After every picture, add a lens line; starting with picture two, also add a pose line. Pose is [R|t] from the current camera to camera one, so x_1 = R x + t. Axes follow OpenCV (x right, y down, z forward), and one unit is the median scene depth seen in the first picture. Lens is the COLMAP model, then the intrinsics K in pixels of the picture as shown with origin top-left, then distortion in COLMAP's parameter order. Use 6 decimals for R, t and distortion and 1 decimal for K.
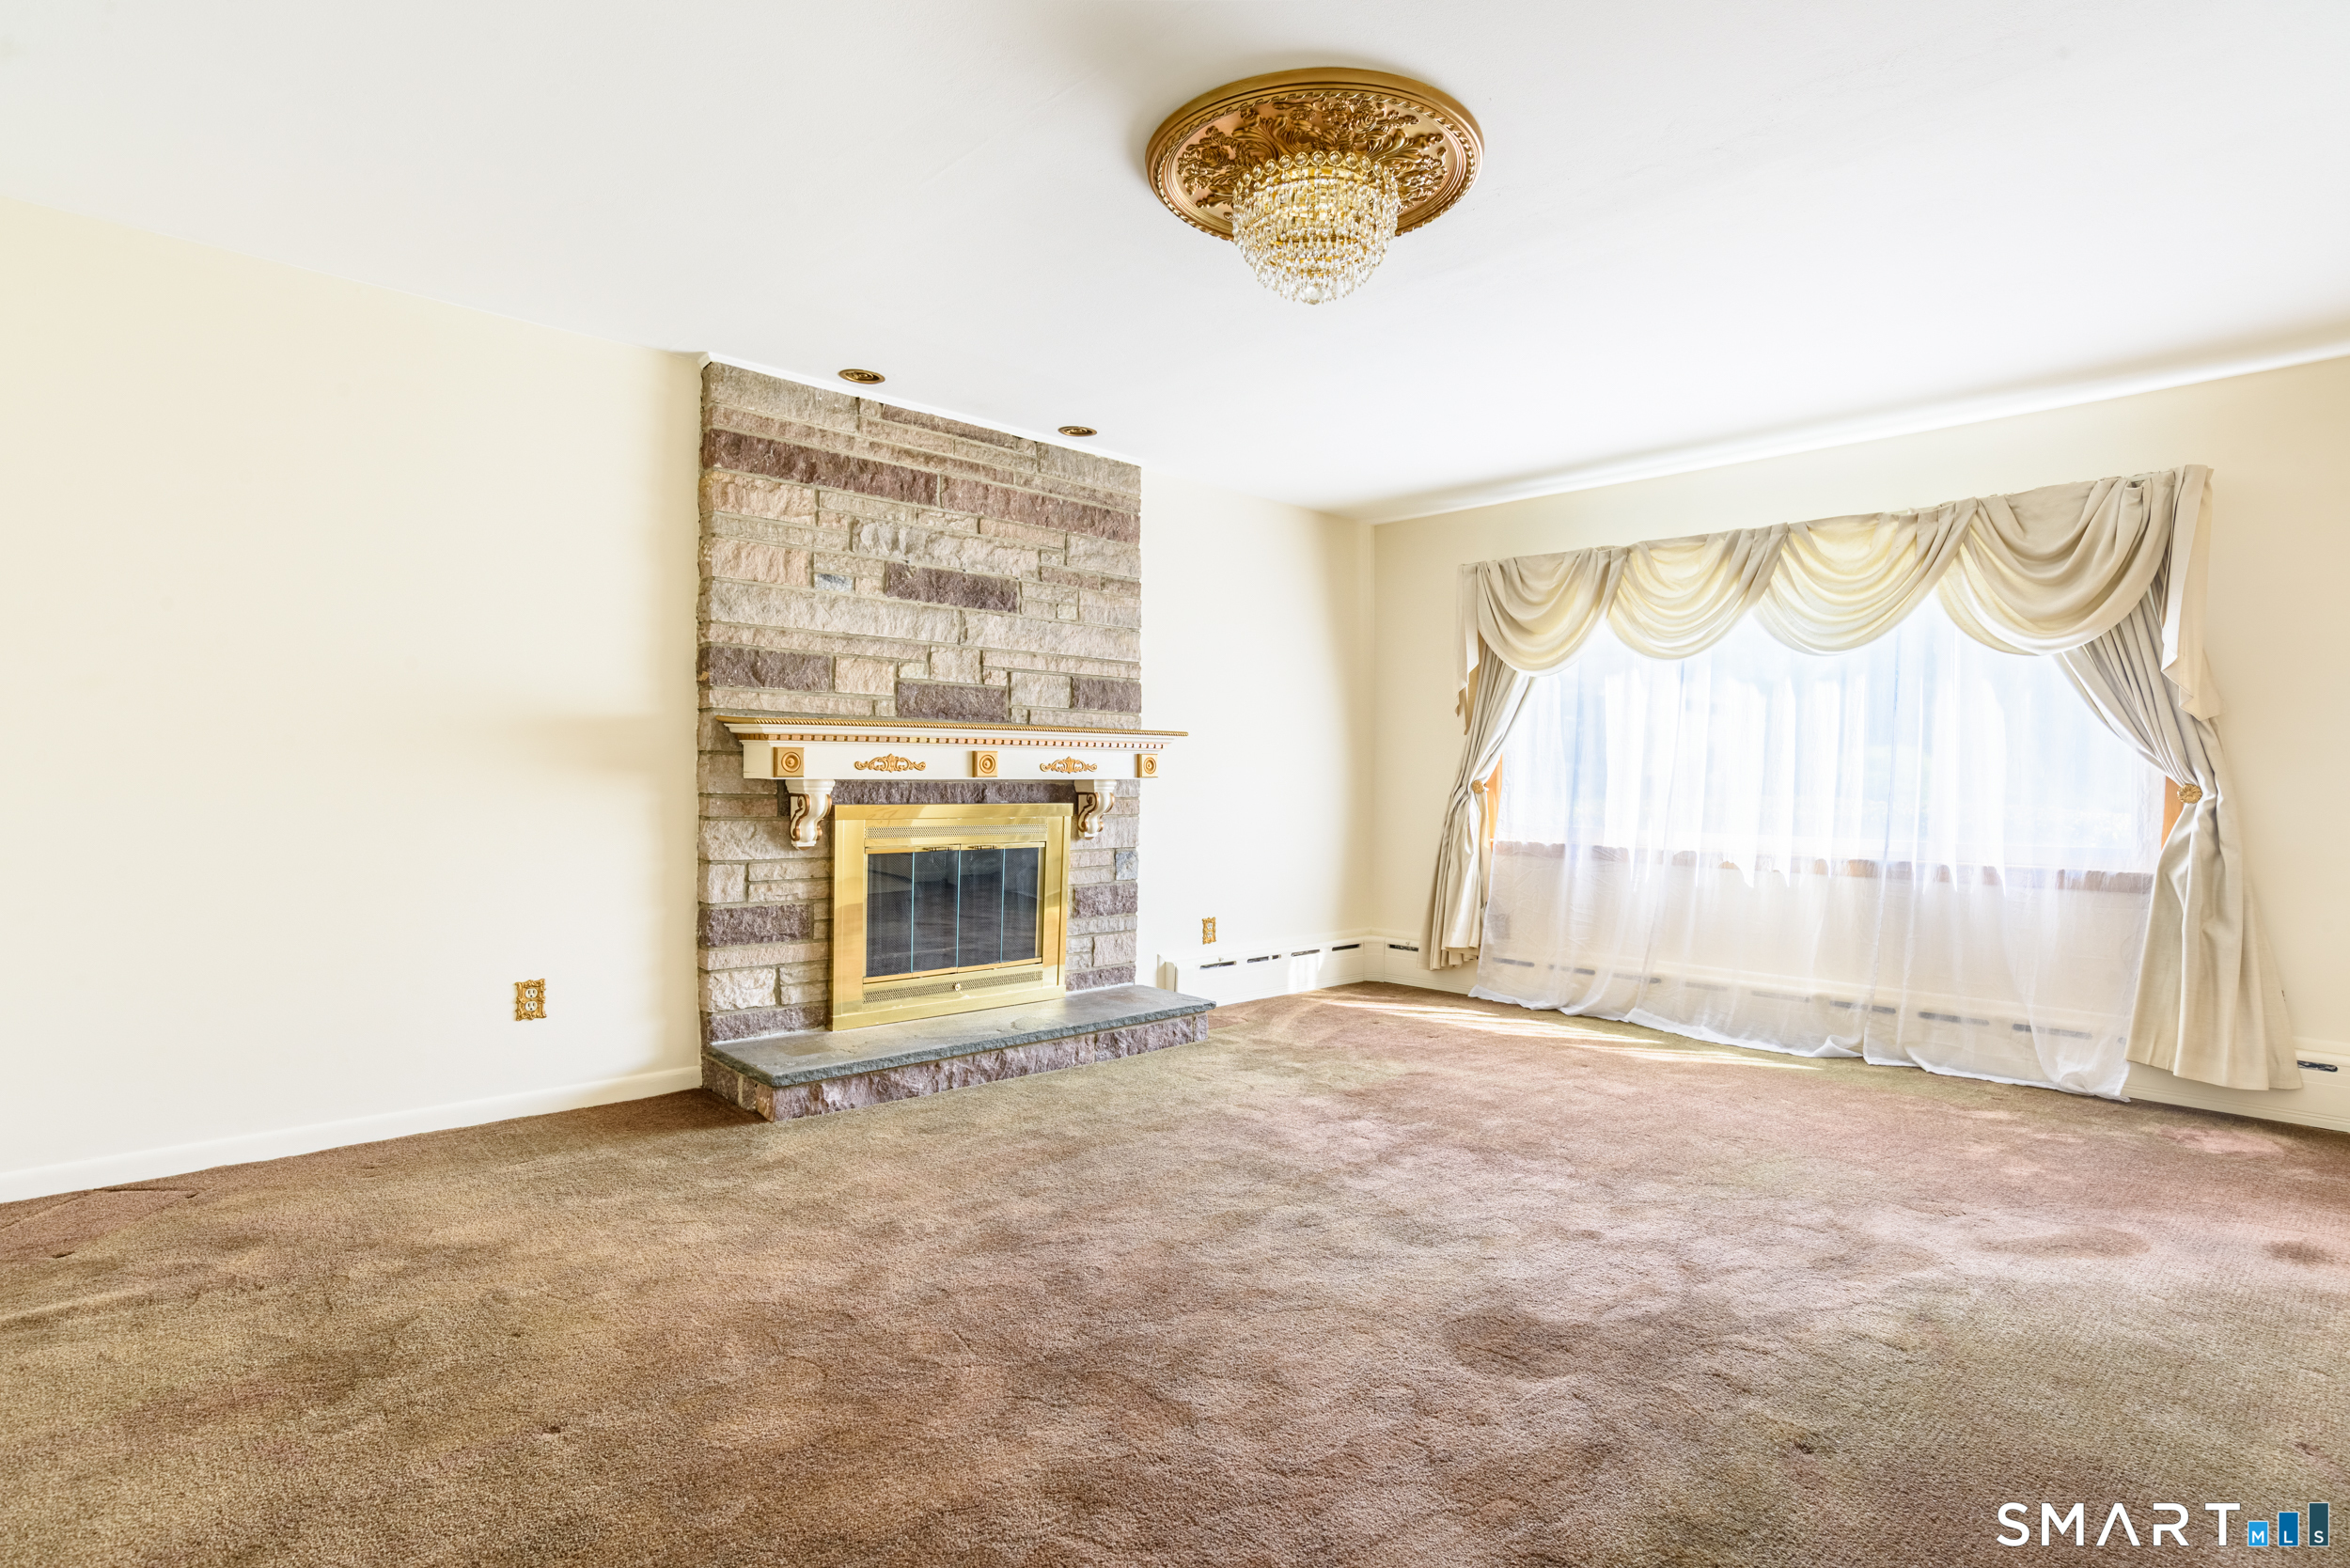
lens RADIAL K [[1195.5, 0, 1179.7], [0, 1195.5, 790.9], [0, 0, 1]] dist [-0.056631, 0.024487]
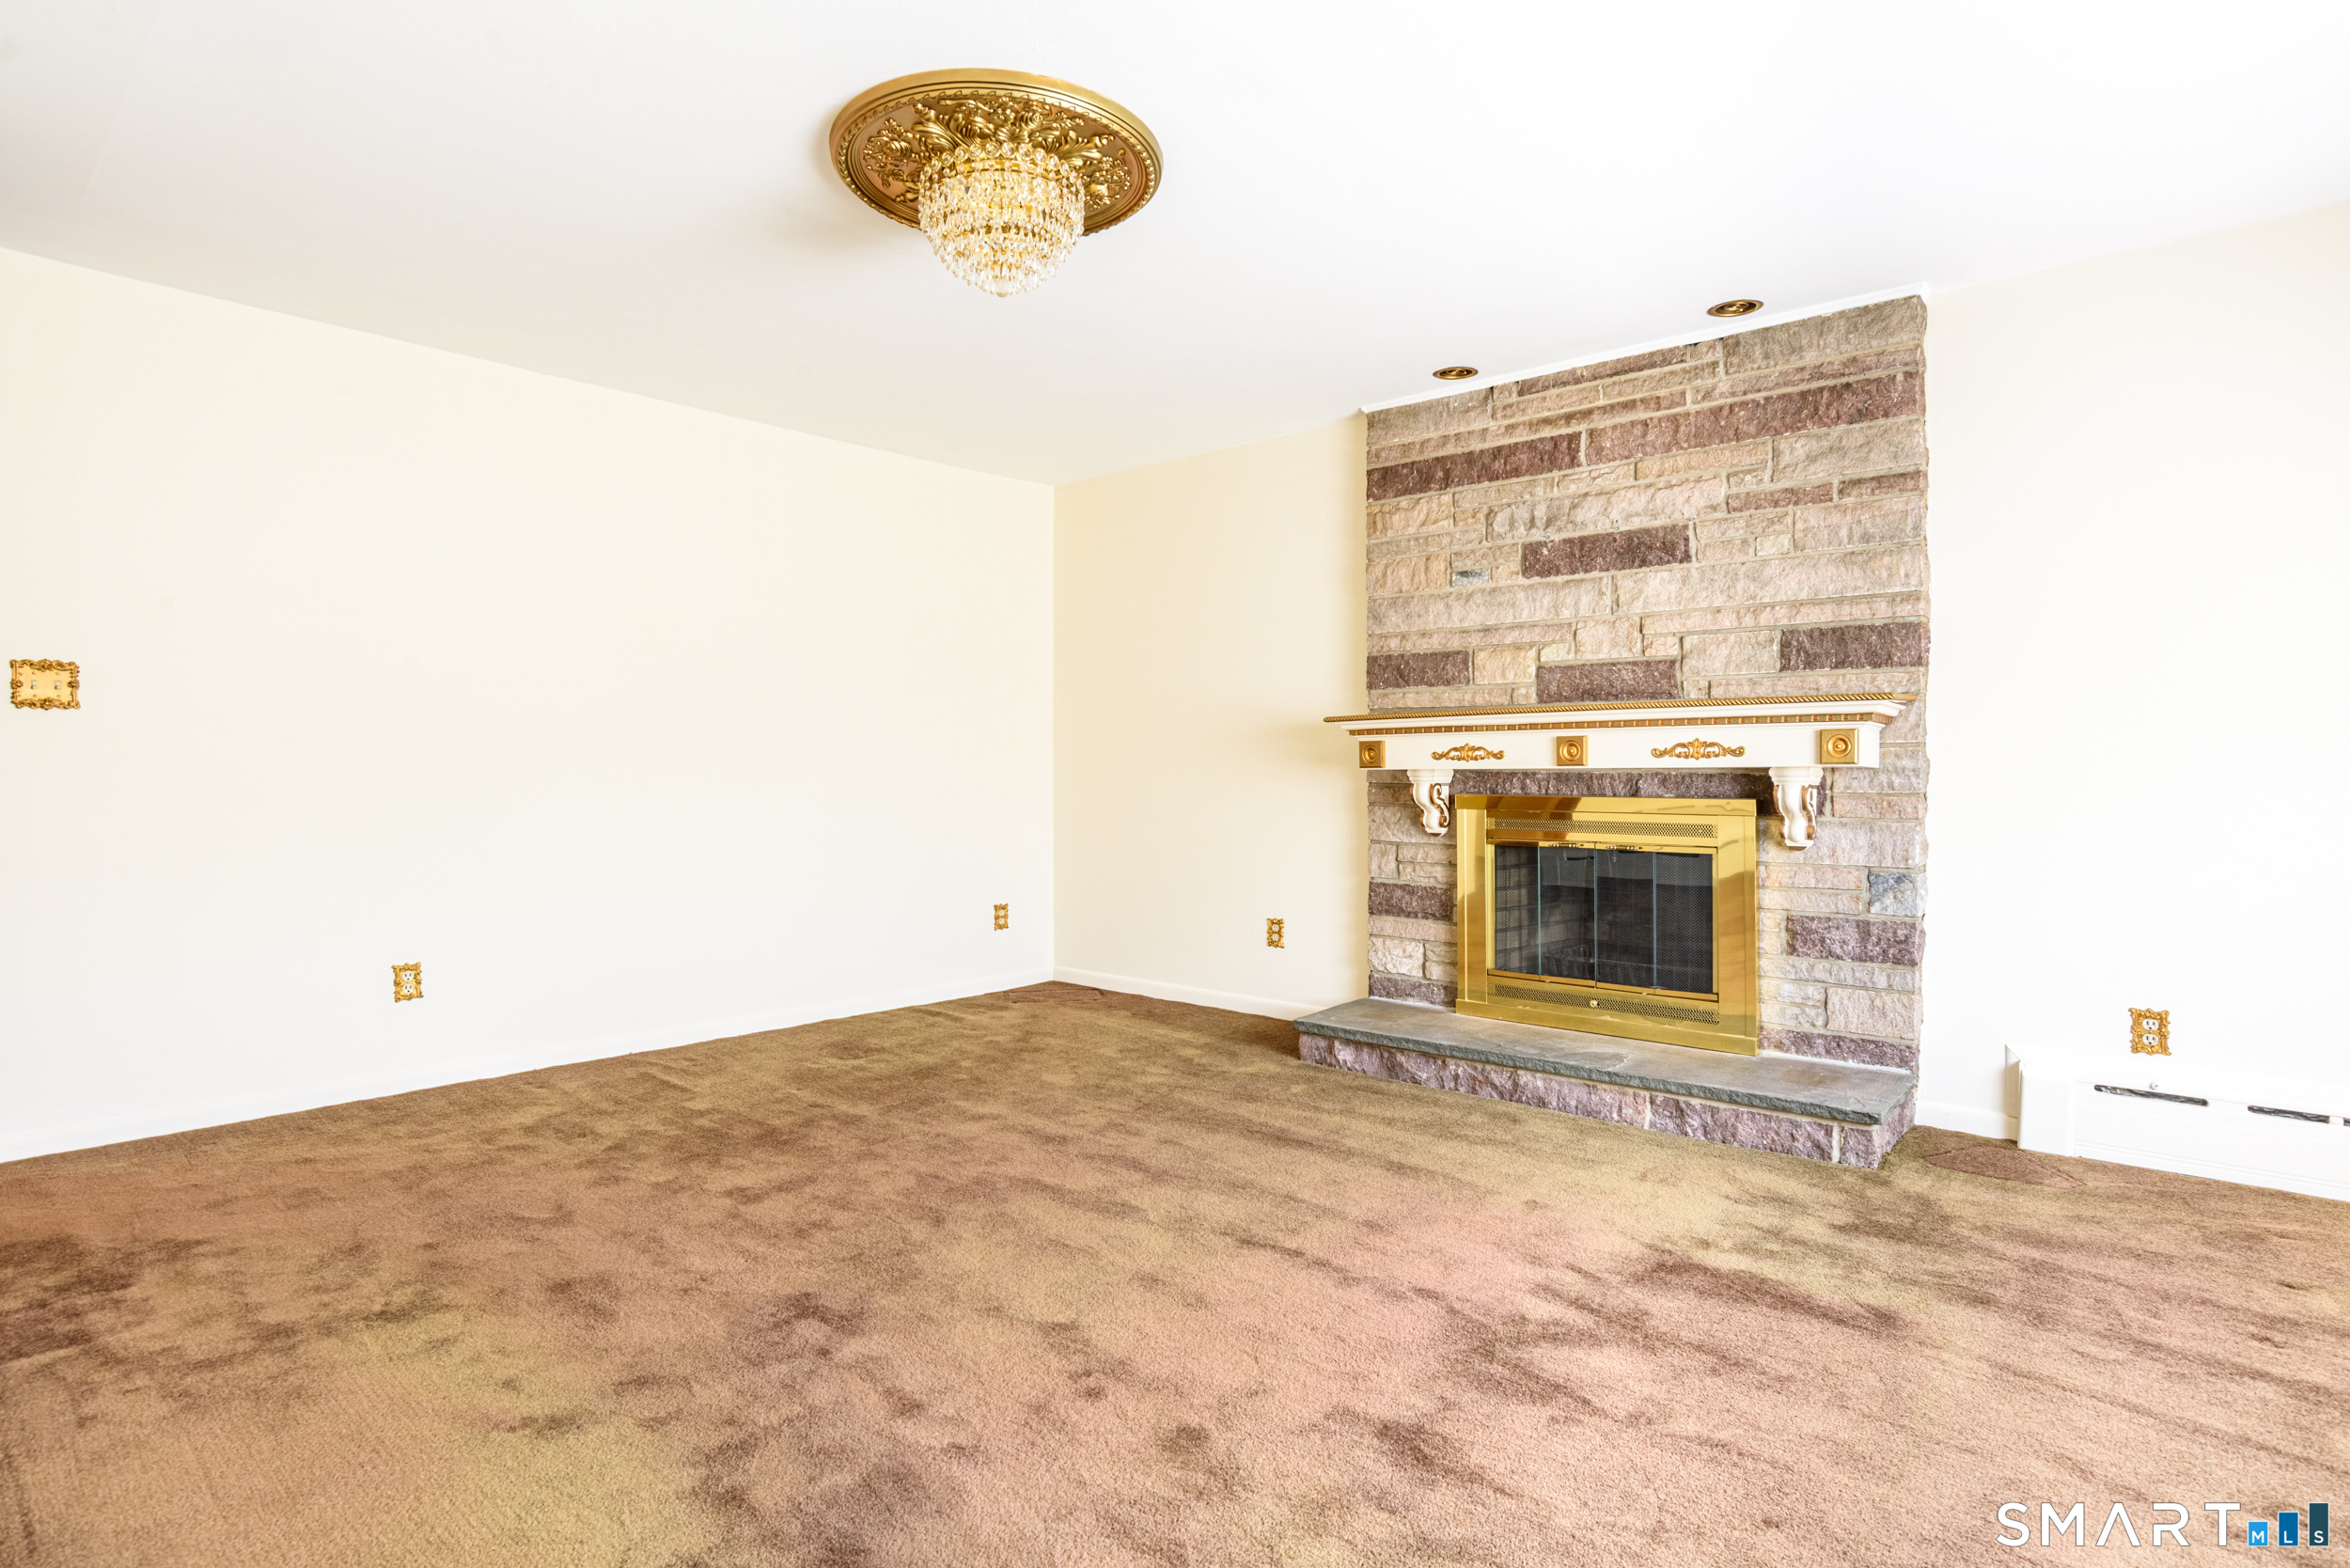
lens RADIAL K [[1195.5, 0, 1179.7], [0, 1195.5, 790.9], [0, 0, 1]] dist [-0.056631, 0.024487]
pose [[0.100105, 0.008468, -0.994941, 0.733564], [-0.008949, 0.999931, 0.007611, 0.003022], [0.994937, 0.008142, 0.100174, 0.674728]]
